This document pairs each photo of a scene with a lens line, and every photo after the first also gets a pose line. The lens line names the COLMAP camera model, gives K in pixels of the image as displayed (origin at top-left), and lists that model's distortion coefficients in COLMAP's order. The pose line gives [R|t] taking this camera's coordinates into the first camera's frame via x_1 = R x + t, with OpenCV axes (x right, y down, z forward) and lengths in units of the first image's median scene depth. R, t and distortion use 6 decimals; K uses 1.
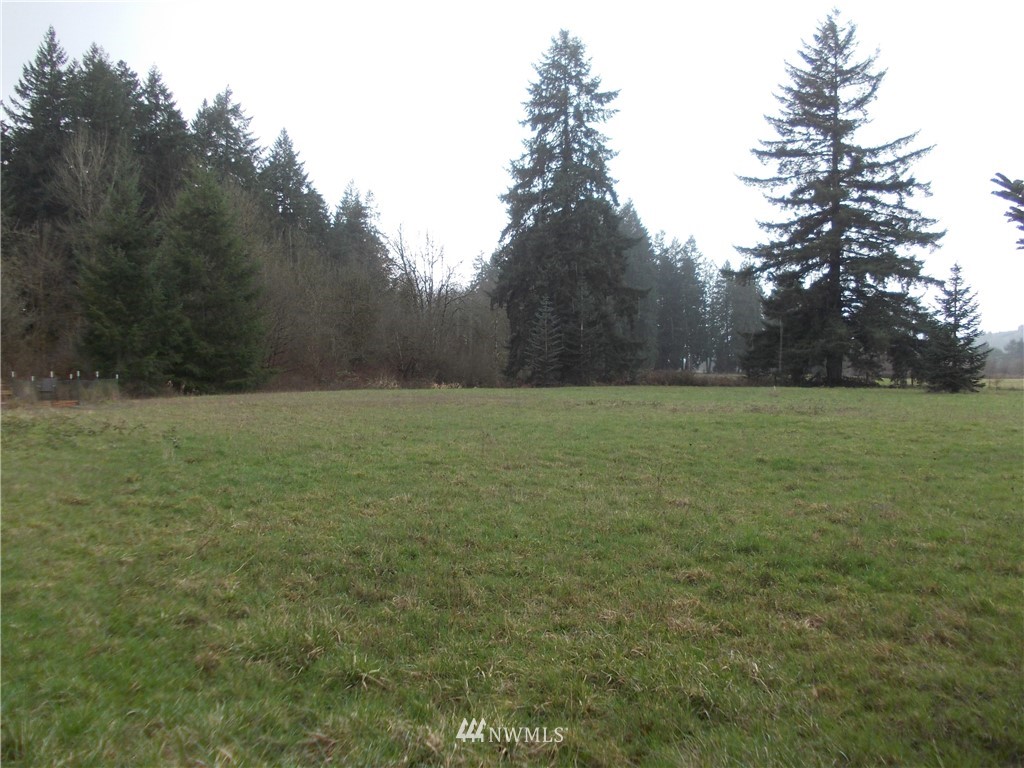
lens RADIAL K [[863.1, 0, 512.4], [0, 863.1, 385.1], [0, 0, 1]] dist [-0.000498, -0.034874]
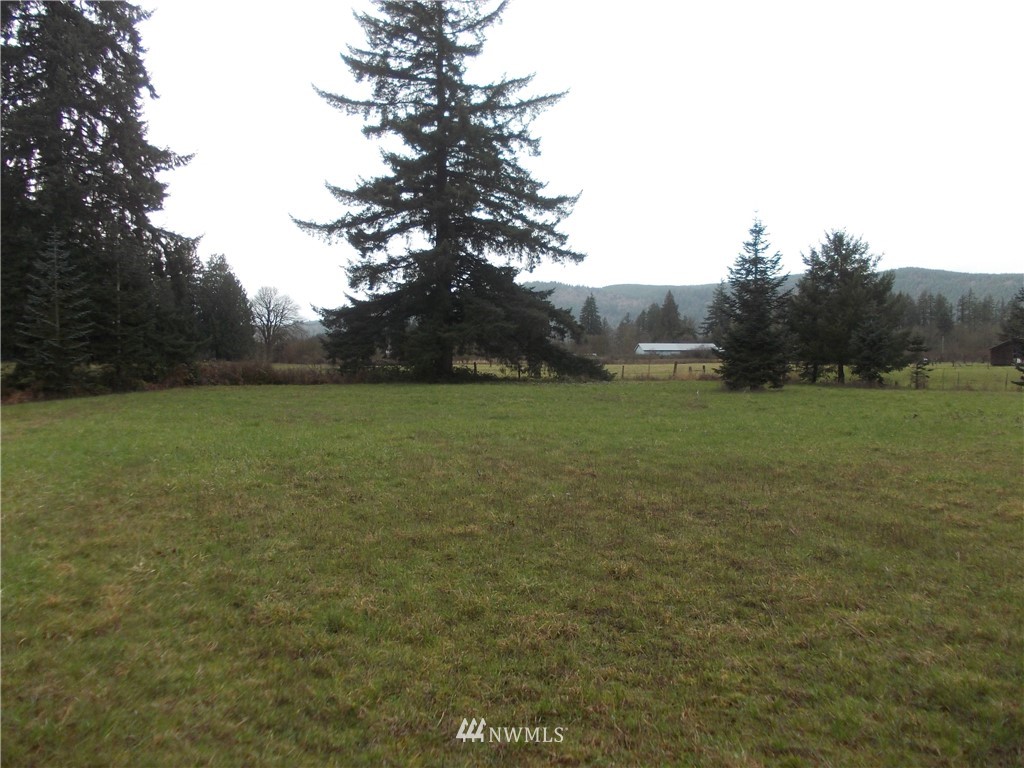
lens RADIAL K [[863.1, 0, 508.3], [0, 863.1, 385.5], [0, 0, 1]] dist [-0.000498, -0.034874]
pose [[0.731698, -0.027452, 0.681075, -0.121033], [0.016627, 0.999610, 0.022428, -0.010421], [-0.681426, -0.005086, 0.731870, 0.374174]]
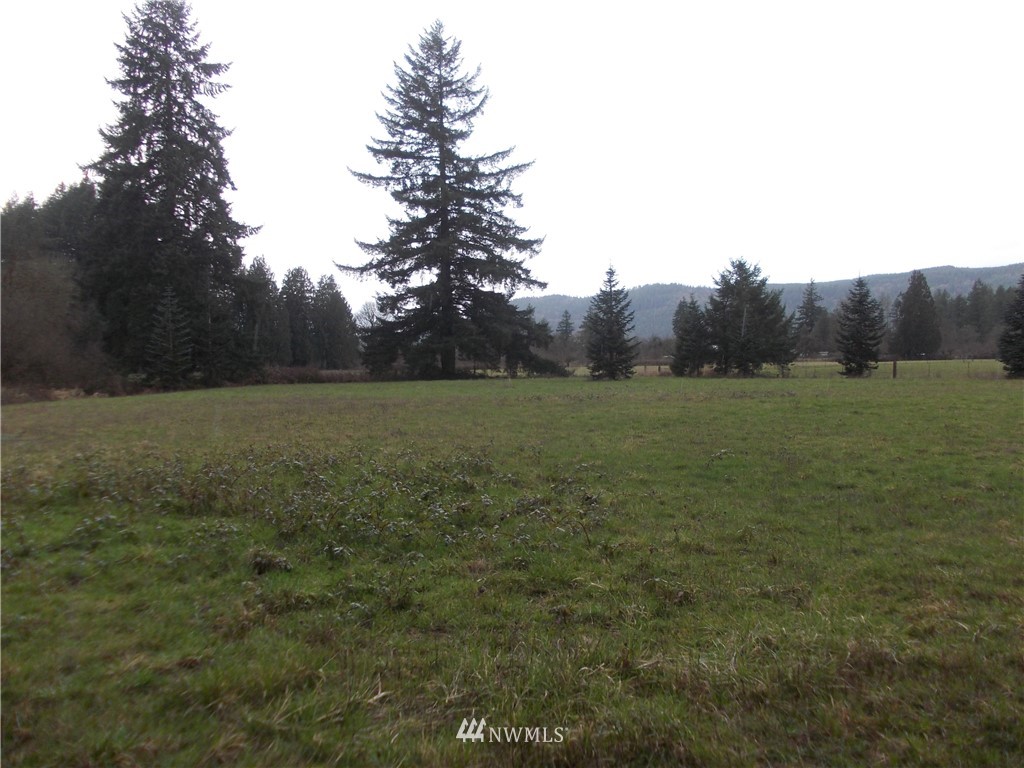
lens RADIAL K [[863.1, 0, 509.9], [0, 863.1, 385.9], [0, 0, 1]] dist [-0.000498, -0.034874]
pose [[0.819664, -0.036373, 0.571689, -0.171872], [0.034484, 0.999305, 0.014137, -0.002458], [-0.571806, 0.008127, 0.820349, 0.081302]]
